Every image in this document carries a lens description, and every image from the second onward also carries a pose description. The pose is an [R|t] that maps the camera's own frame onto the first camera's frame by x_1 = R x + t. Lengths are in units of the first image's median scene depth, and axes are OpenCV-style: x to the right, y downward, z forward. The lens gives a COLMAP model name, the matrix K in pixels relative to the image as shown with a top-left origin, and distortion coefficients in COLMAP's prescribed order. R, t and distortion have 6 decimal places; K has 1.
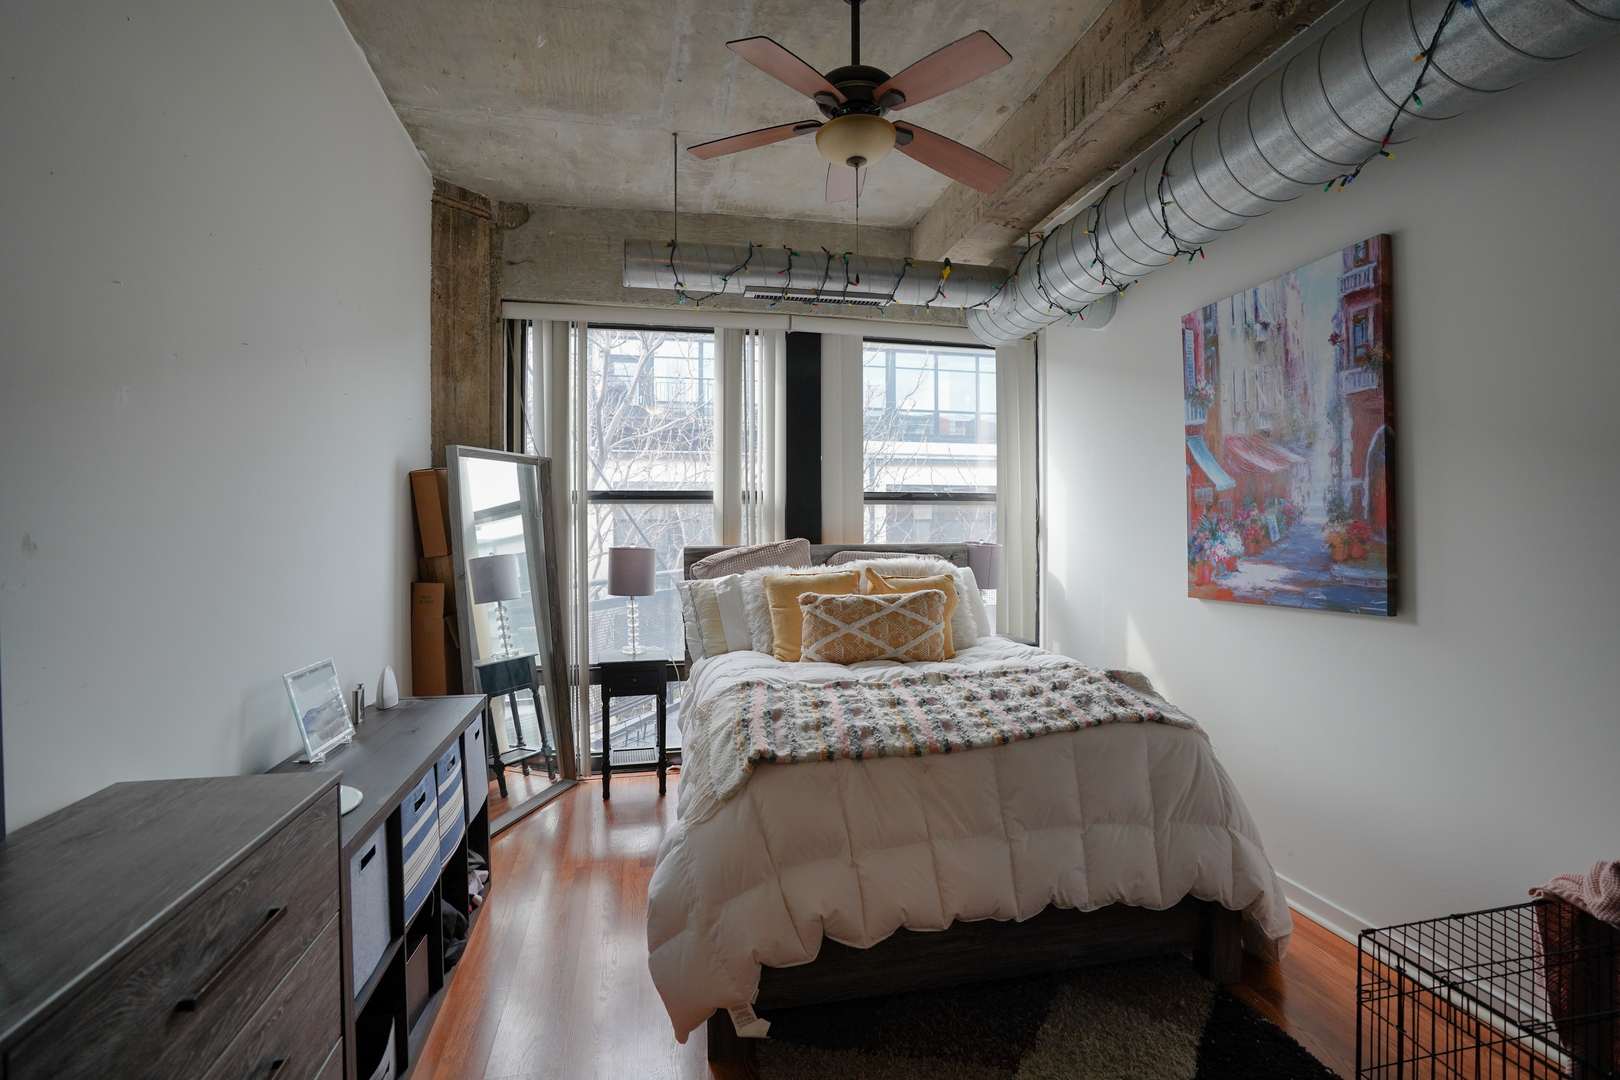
lens RADIAL K [[741.1, 0, 805.5], [0, 741.1, 534.8], [0, 0, 1]] dist [-0.068516, 0.025666]
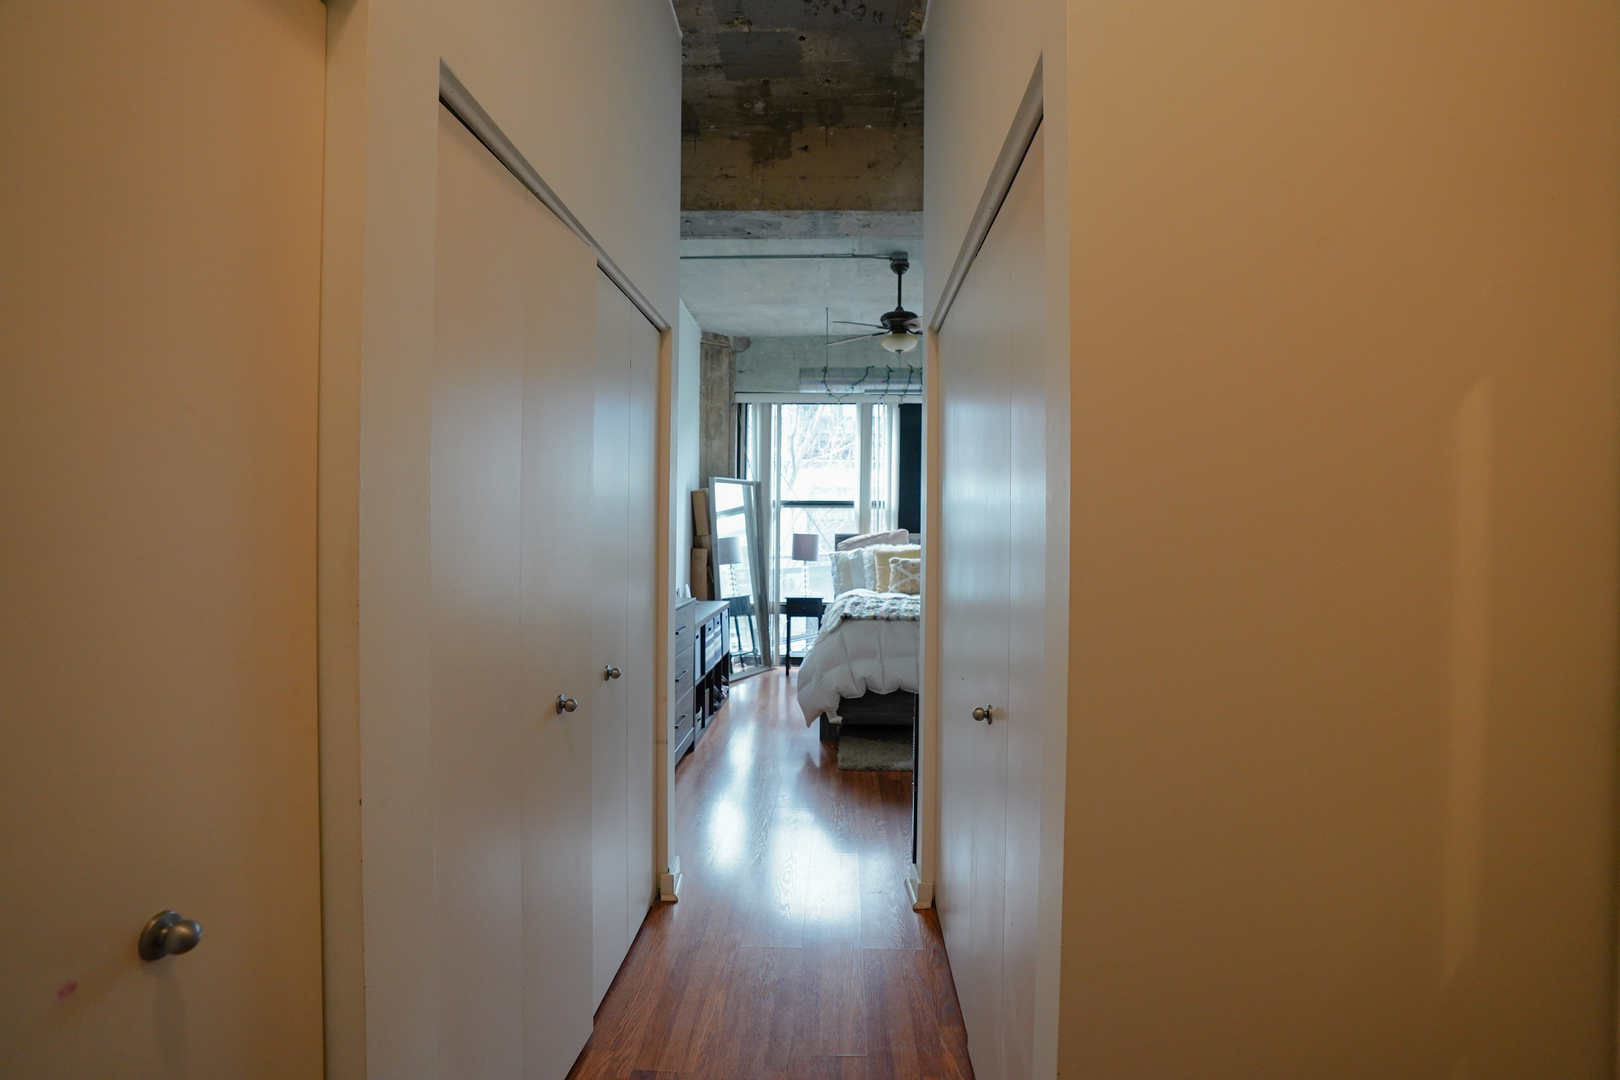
lens RADIAL K [[741.1, 0, 805.5], [0, 741.1, 534.8], [0, 0, 1]] dist [-0.068516, 0.025666]
pose [[0.965366, 0.015416, -0.260444, 0.229190], [-0.015522, 0.999878, 0.001650, 0.019207], [0.260437, 0.002450, 0.965488, -0.712122]]
